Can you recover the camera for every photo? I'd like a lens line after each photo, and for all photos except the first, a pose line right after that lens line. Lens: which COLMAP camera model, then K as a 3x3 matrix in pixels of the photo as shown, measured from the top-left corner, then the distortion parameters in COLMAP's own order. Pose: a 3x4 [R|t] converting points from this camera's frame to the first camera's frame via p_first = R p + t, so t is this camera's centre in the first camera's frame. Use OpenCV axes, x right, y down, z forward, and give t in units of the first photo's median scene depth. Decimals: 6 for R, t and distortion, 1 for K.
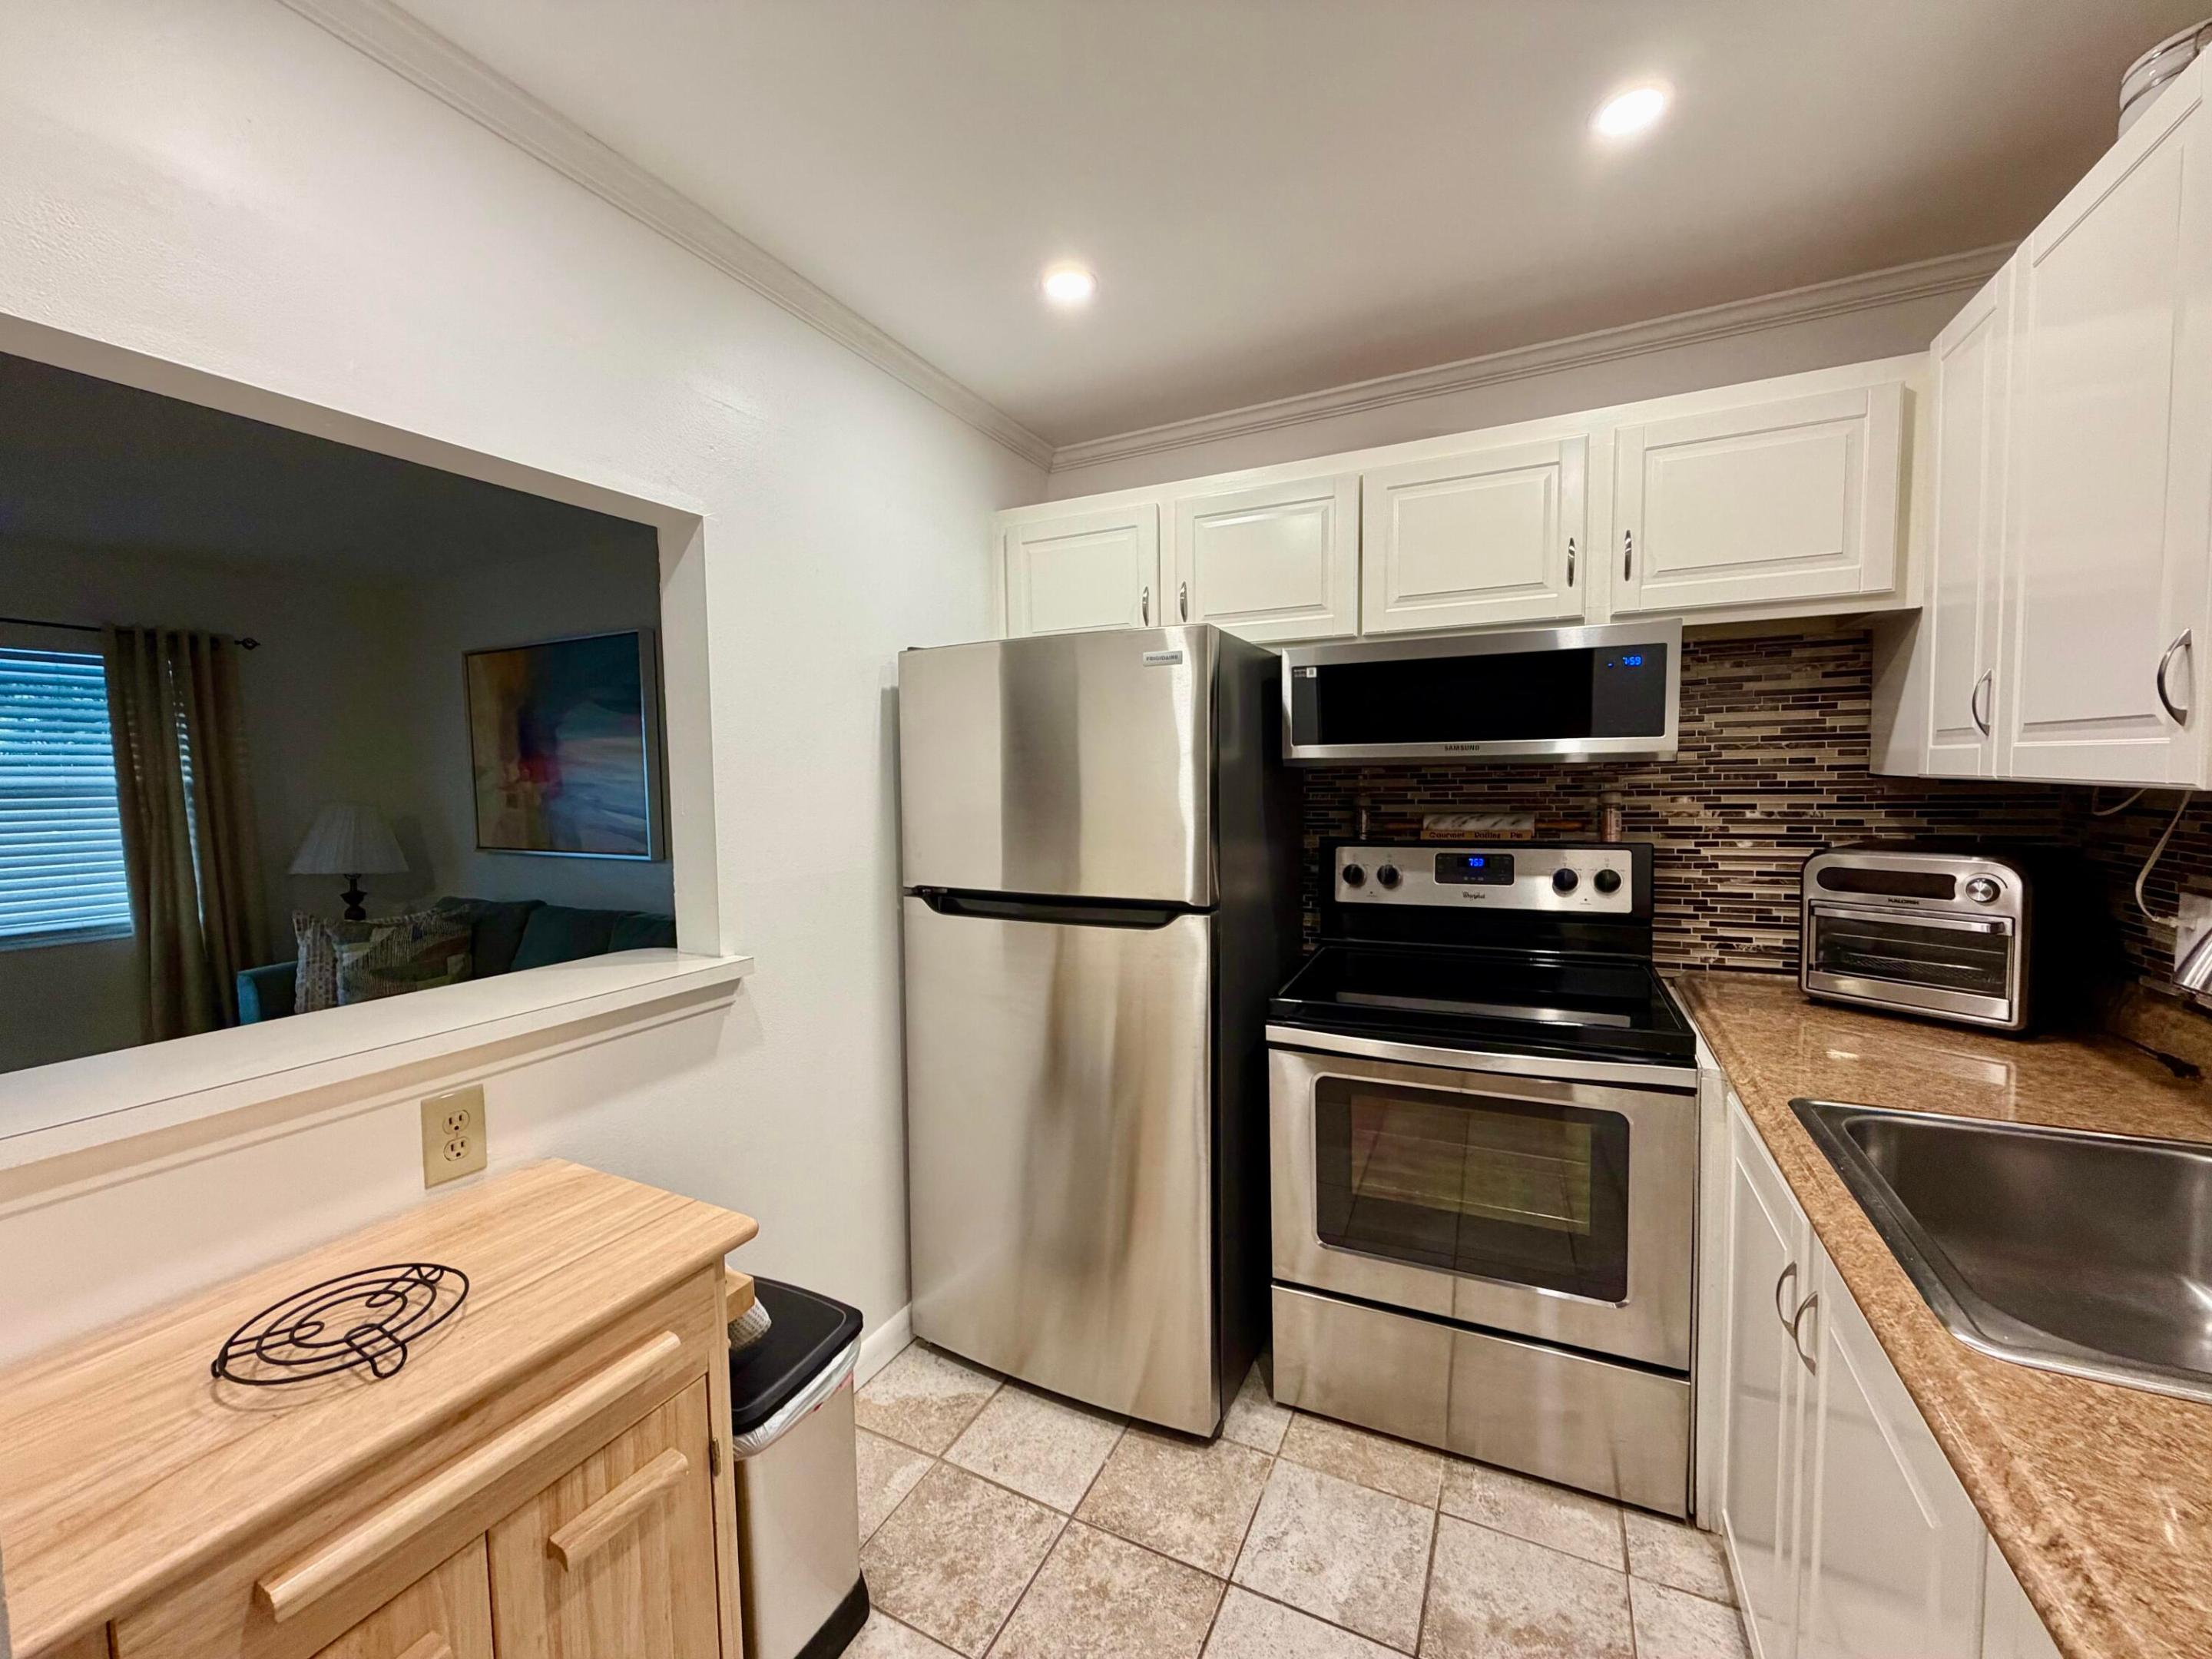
lens RADIAL K [[880.8, 0, 1103.9], [0, 880.8, 828.2], [0, 0, 1]] dist [-0.001388, 0.000152]
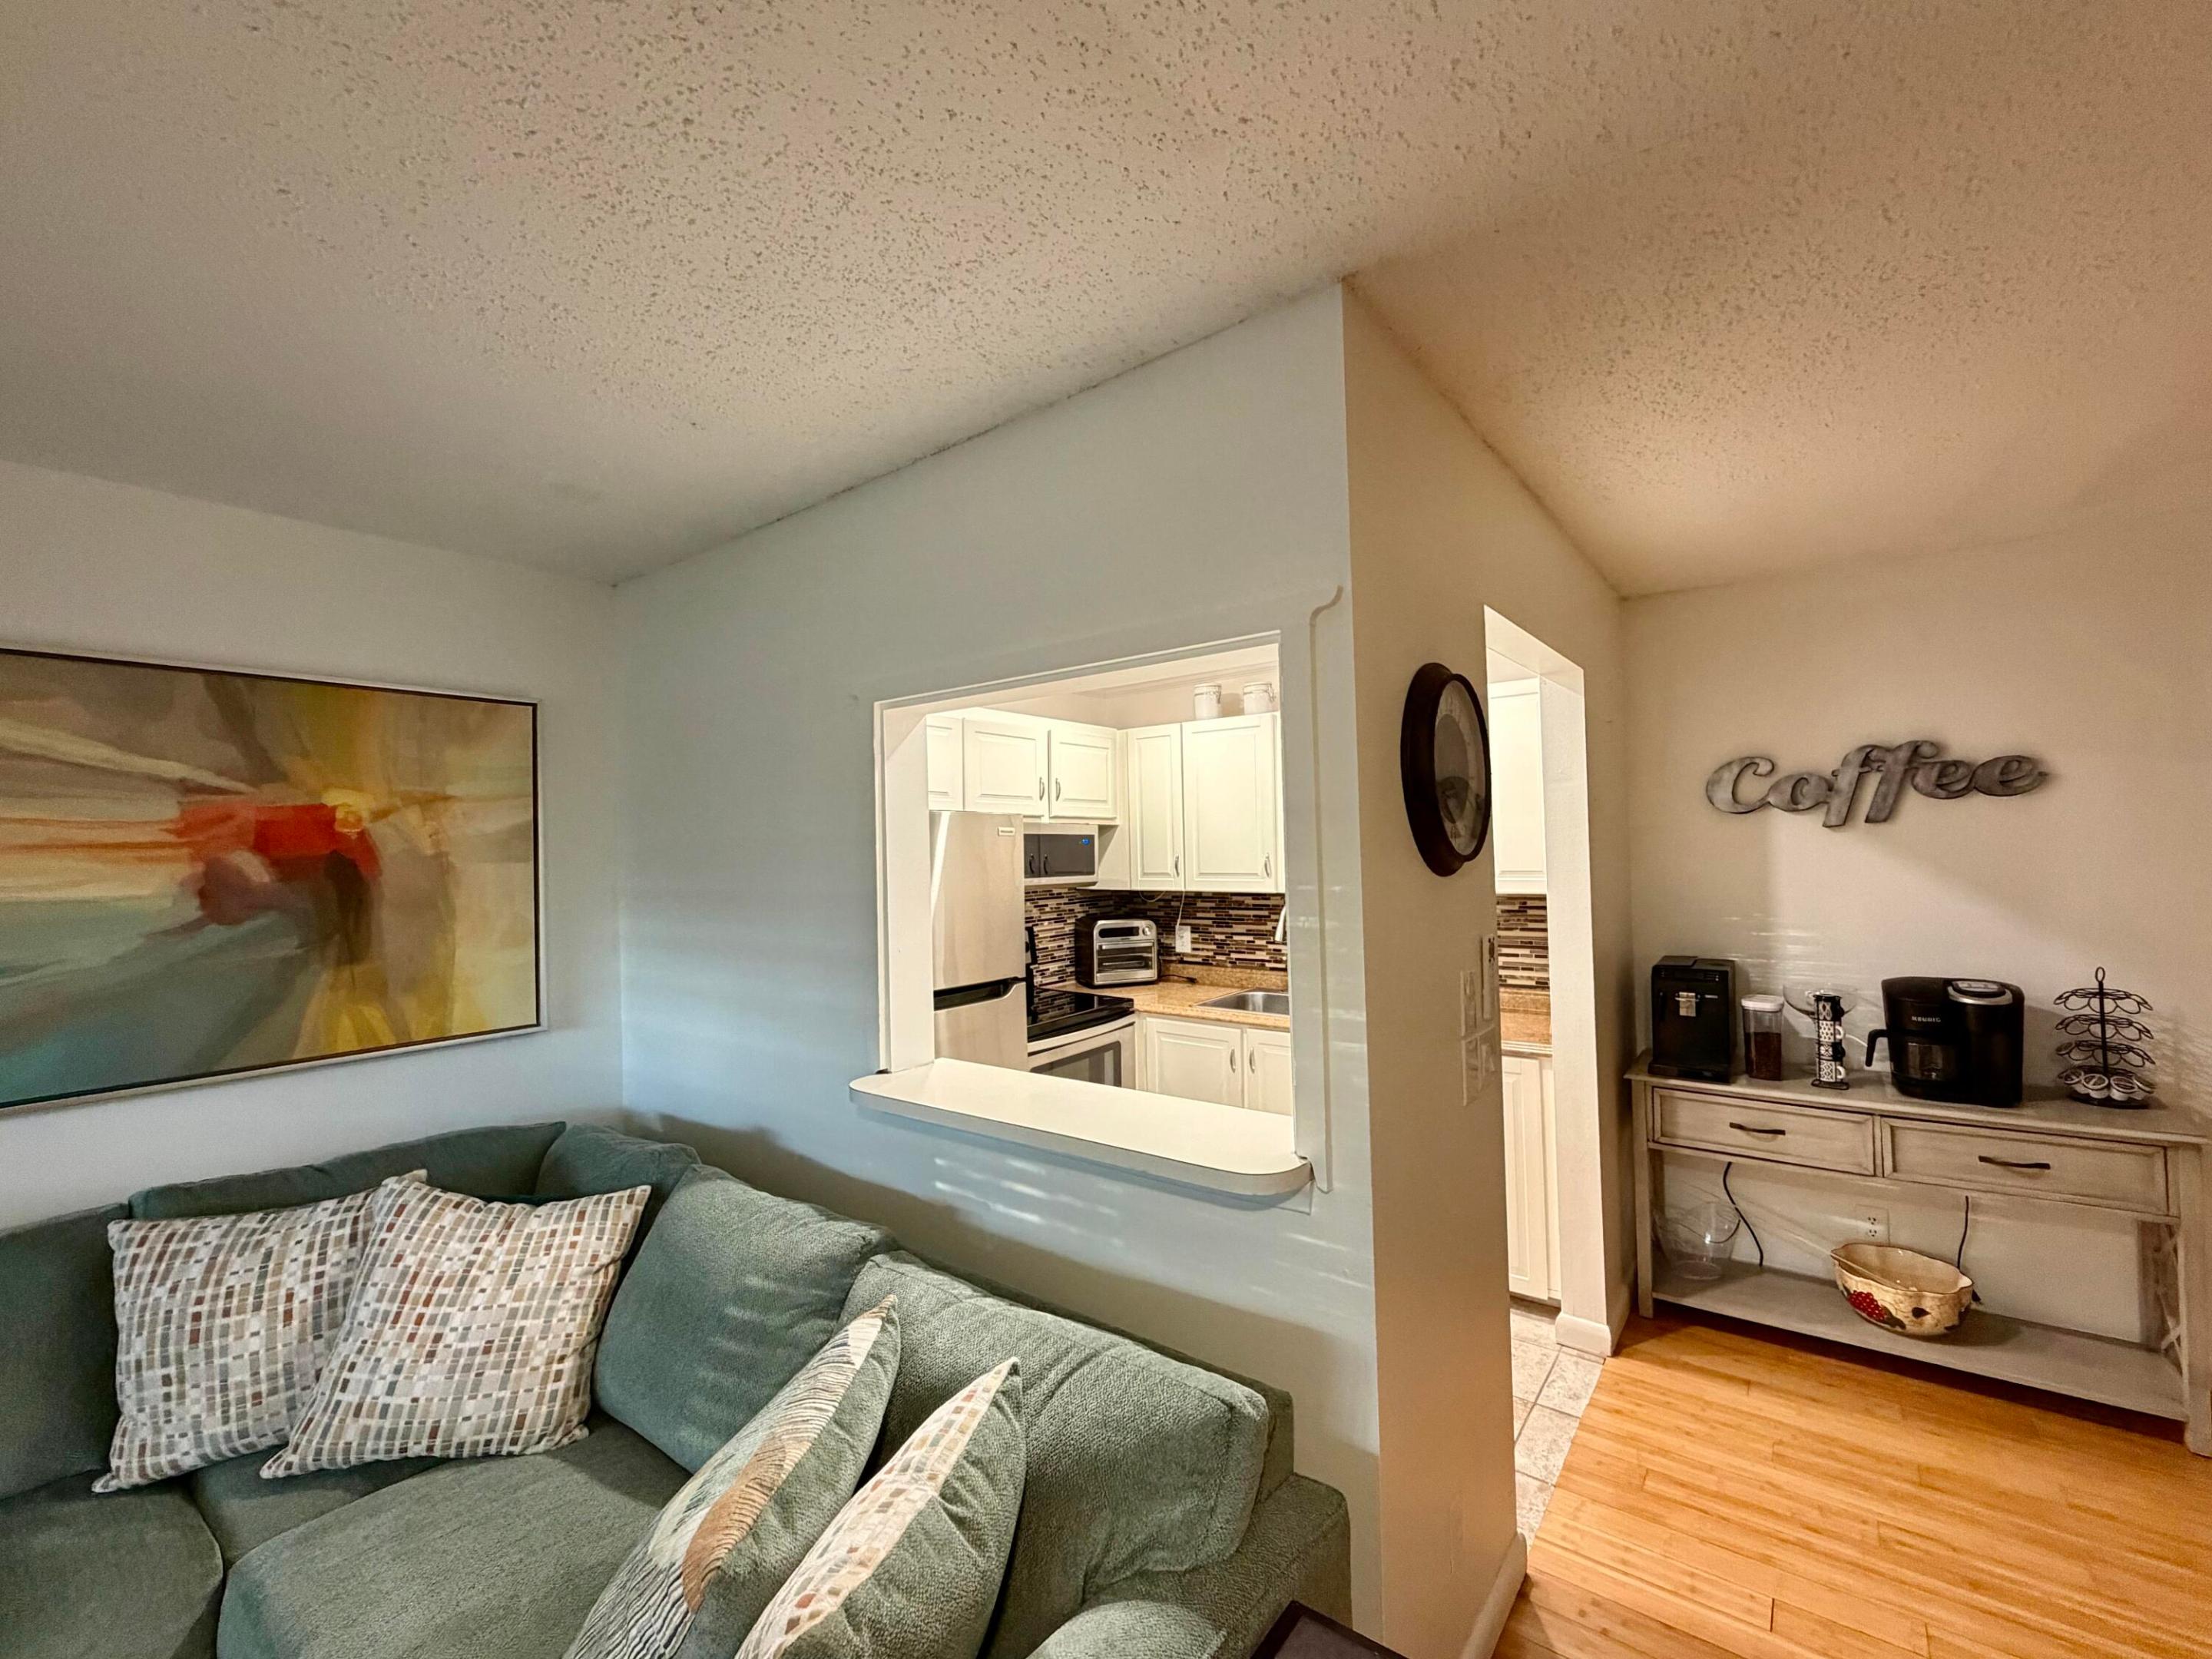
lens RADIAL K [[880.8, 0, 1119.5], [0, 880.8, 835.7], [0, 0, 1]] dist [-0.001388, 0.000152]
pose [[0.183109, 0.031373, 0.982592, -1.528426], [0.079178, 0.995773, -0.046549, -0.091929], [-0.979899, 0.086324, 0.179851, 0.500209]]
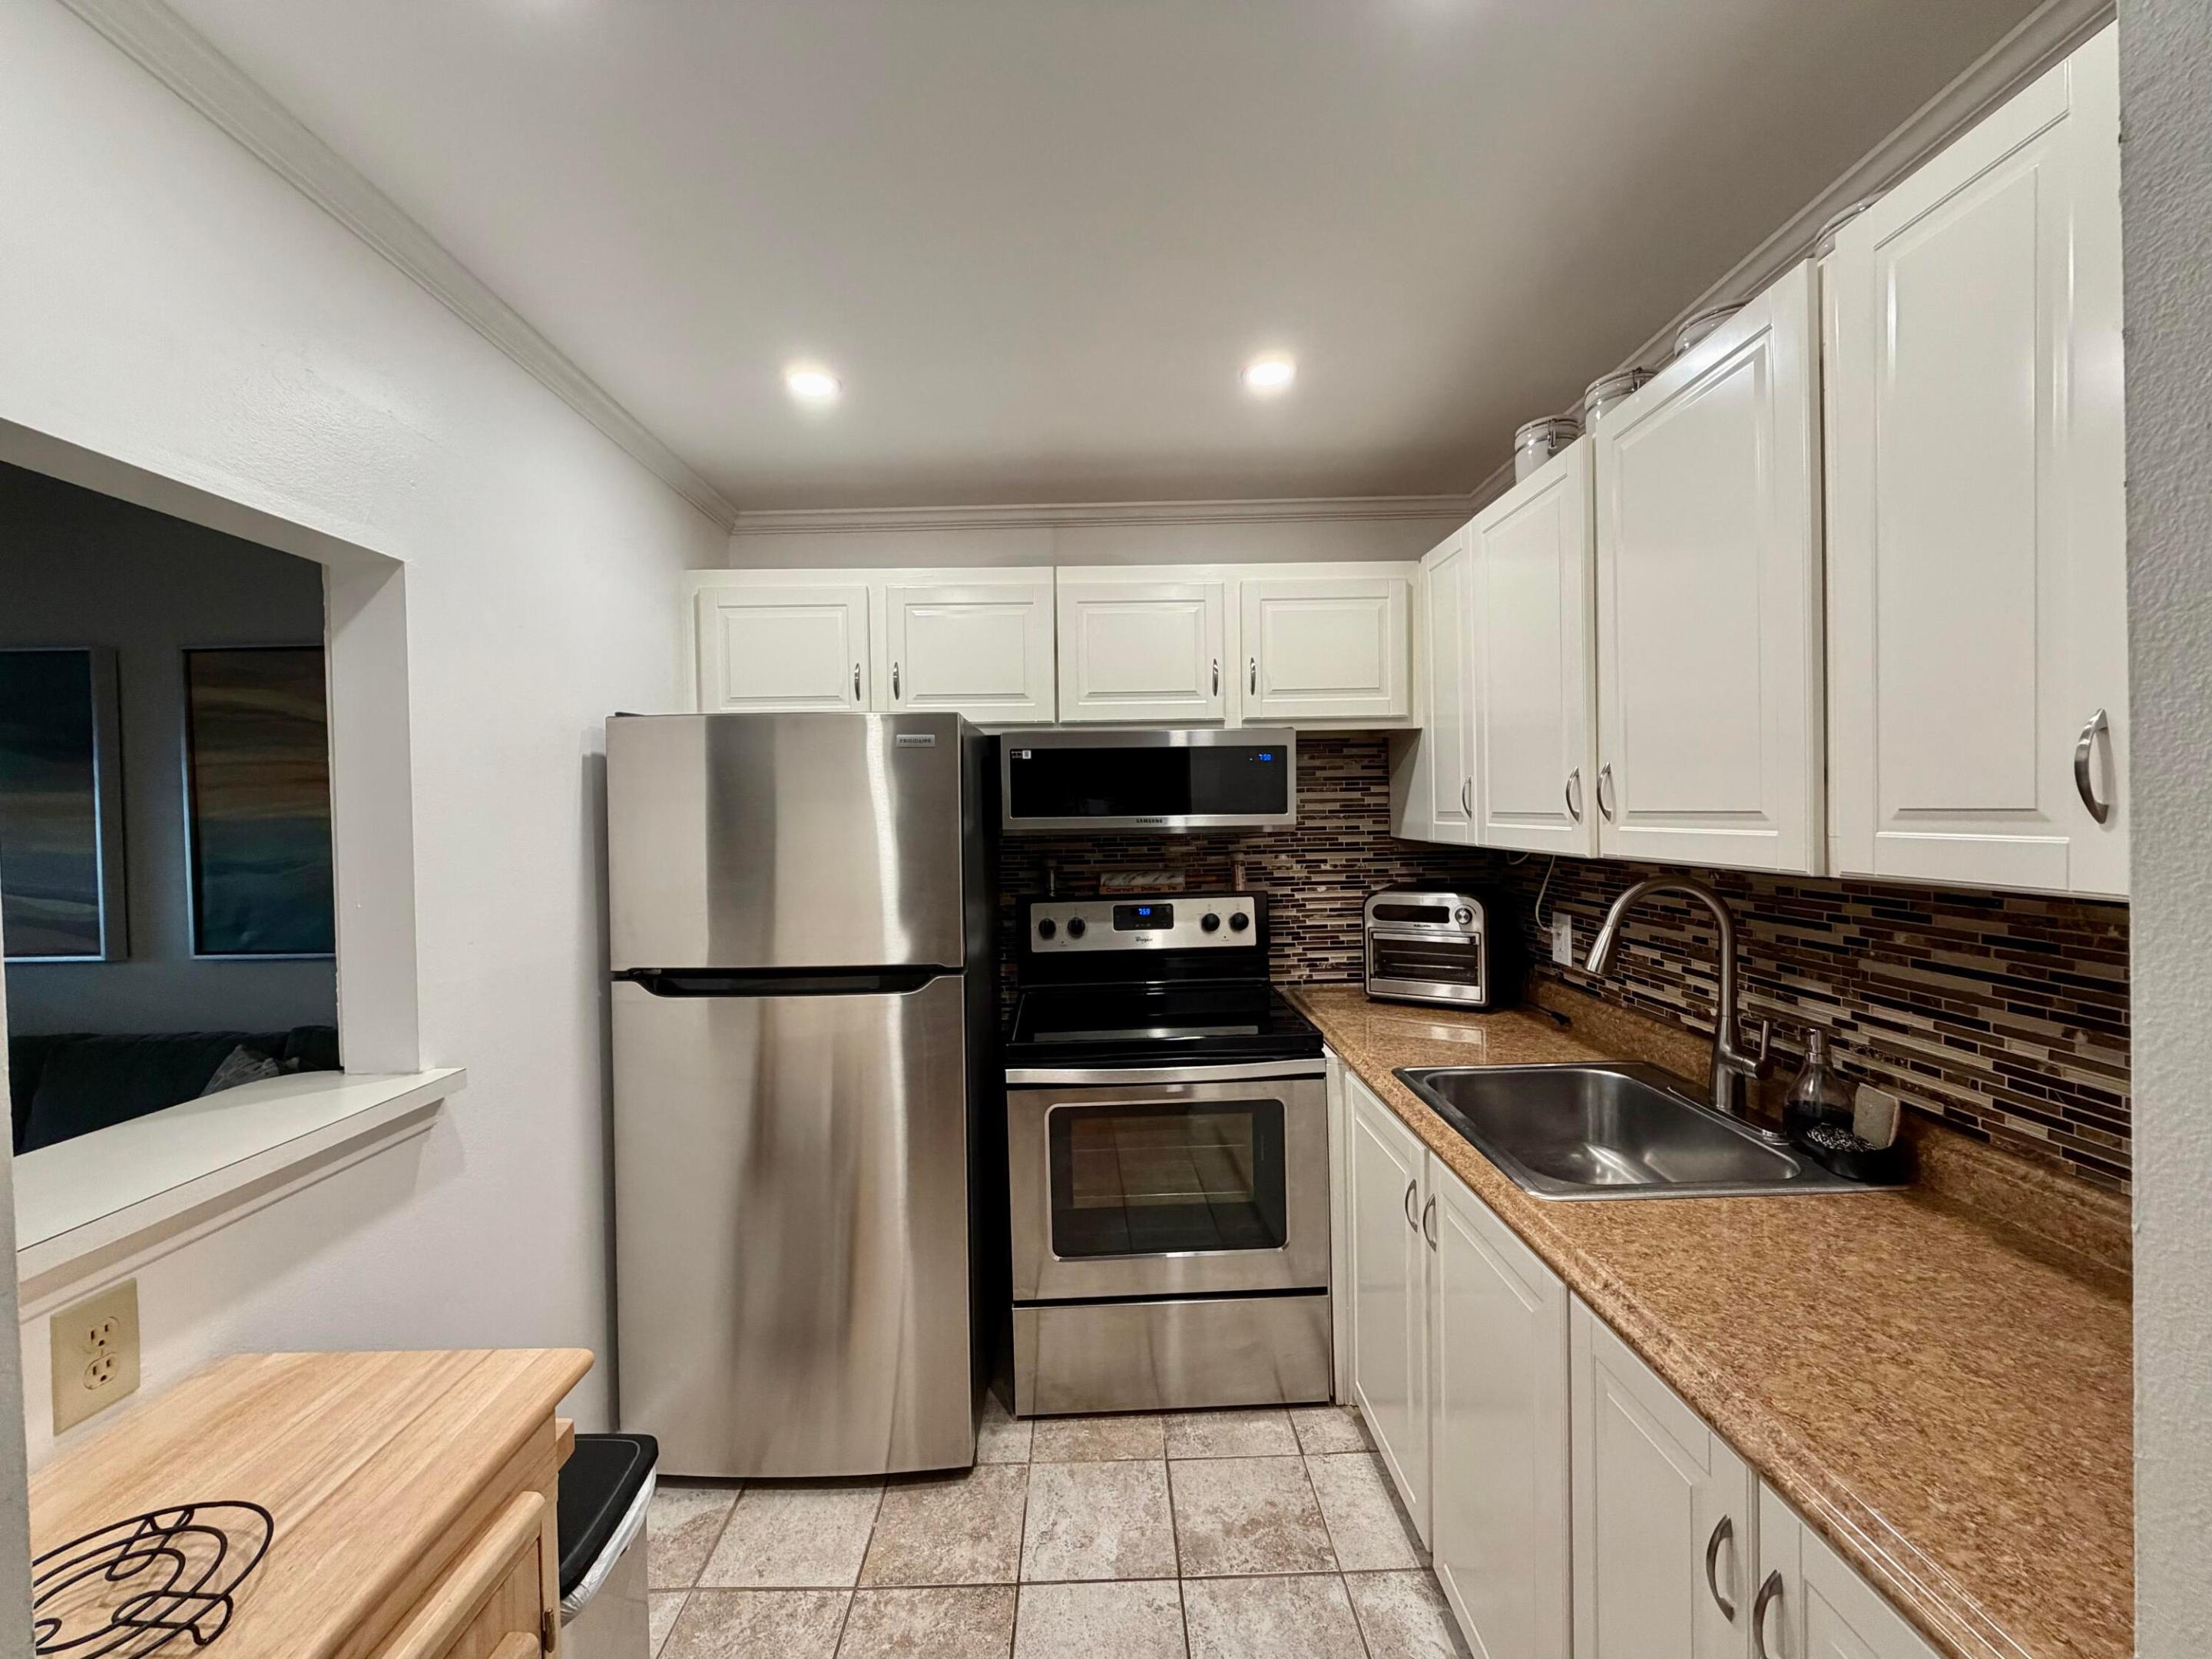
lens RADIAL K [[880.8, 0, 1100.8], [0, 880.8, 826.3], [0, 0, 1]] dist [-0.001388, 0.000152]
pose [[0.888062, -0.006743, 0.459674, -0.232950], [0.031883, 0.998388, -0.046951, -0.029503], [-0.458617, 0.056351, 0.886846, -0.066203]]
